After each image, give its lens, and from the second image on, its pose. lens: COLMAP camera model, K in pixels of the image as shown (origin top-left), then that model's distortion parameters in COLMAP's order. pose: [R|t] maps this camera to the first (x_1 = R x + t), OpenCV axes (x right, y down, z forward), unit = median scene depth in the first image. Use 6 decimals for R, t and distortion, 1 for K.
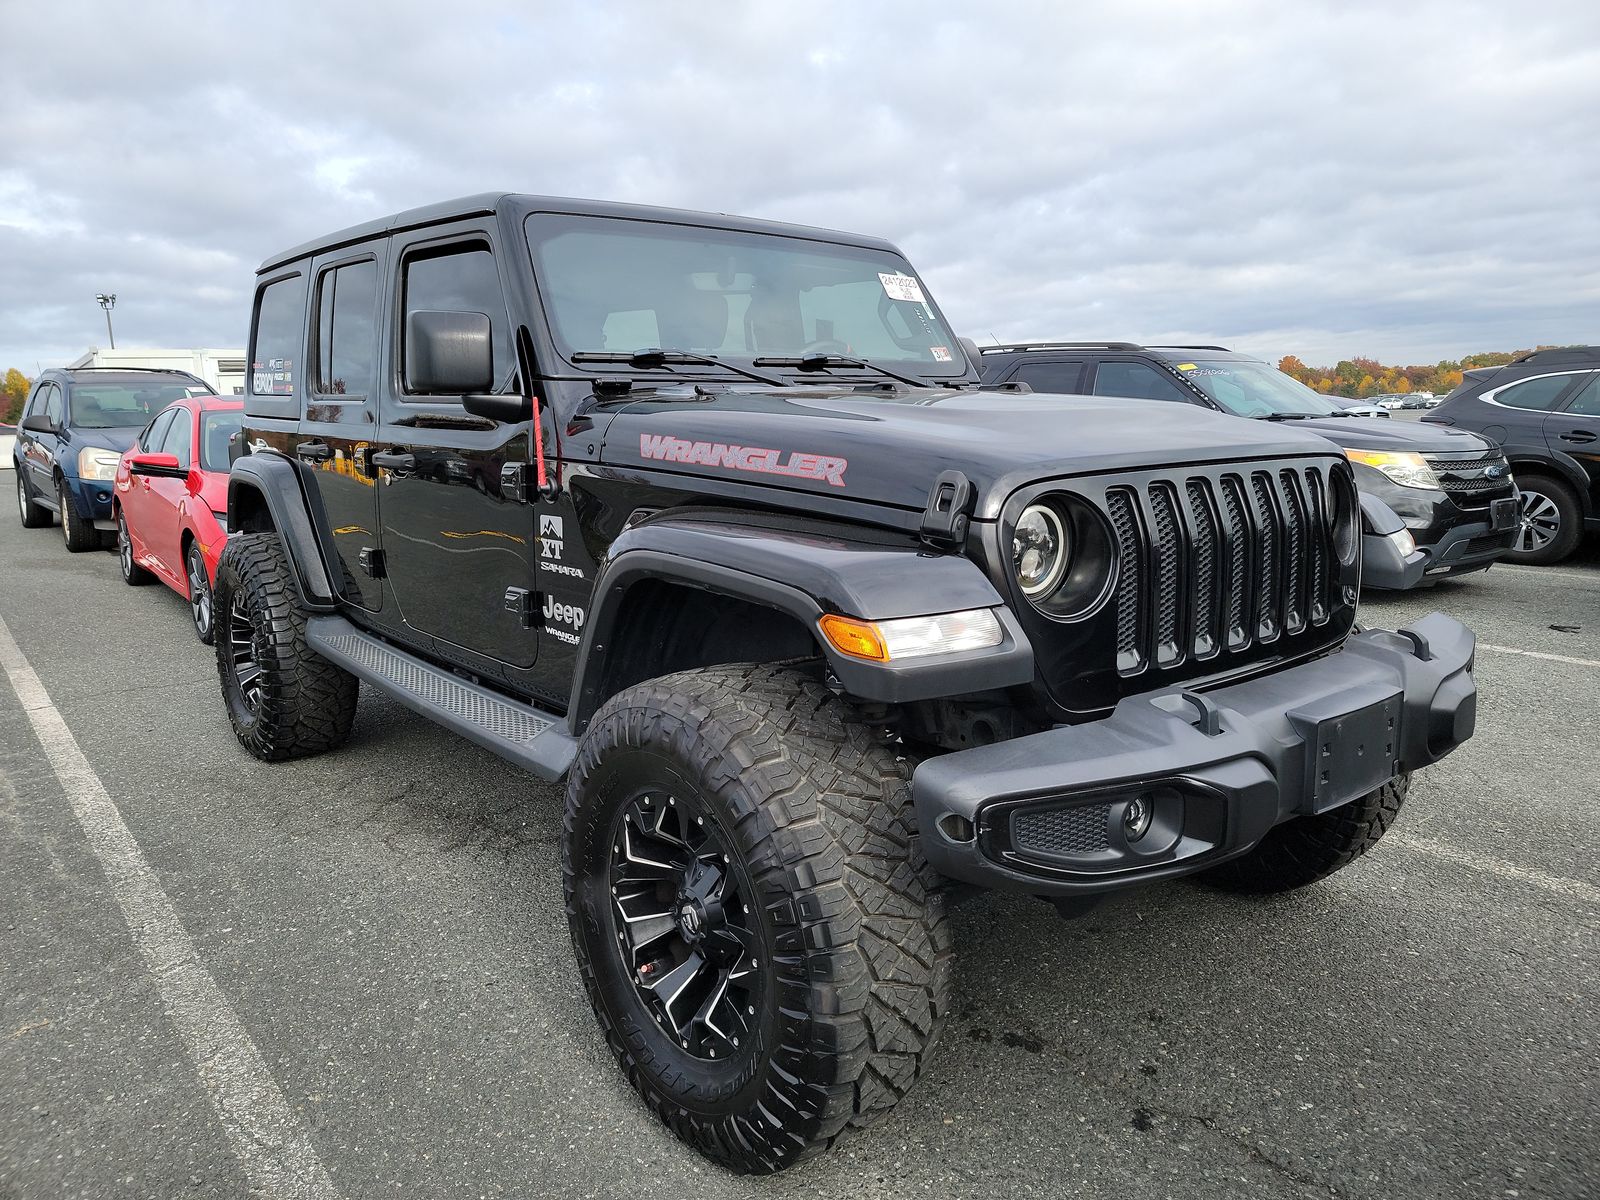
lens RADIAL K [[1131.4, 0, 815.6], [0, 1131.4, 554.2], [0, 0, 1]] dist [0.048951, -0.029163]
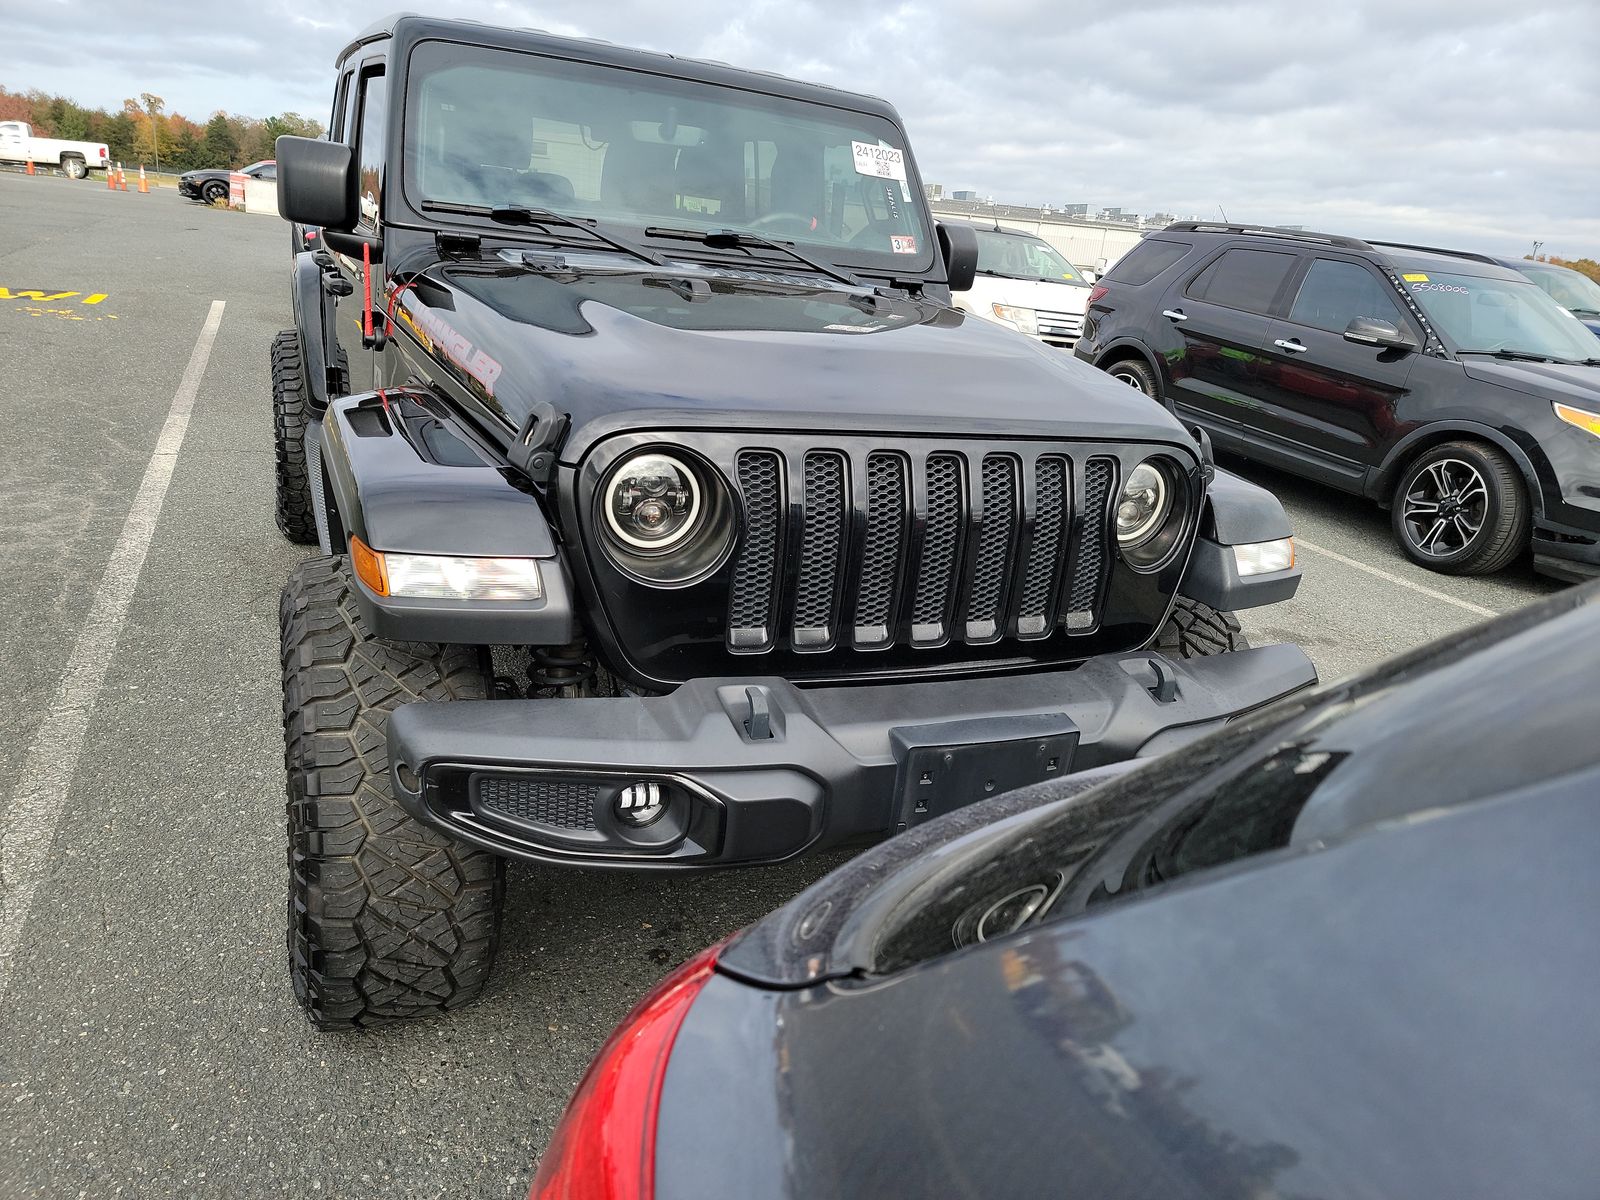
lens RADIAL K [[1131.4, 0, 799.4], [0, 1131.4, 592.5], [0, 0, 1]] dist [0.048951, -0.029163]
pose [[0.954712, 0.198255, -0.221855, 0.374365], [-0.156455, 0.968758, 0.192431, -0.091231], [0.253074, -0.149006, 0.955903, 0.102976]]
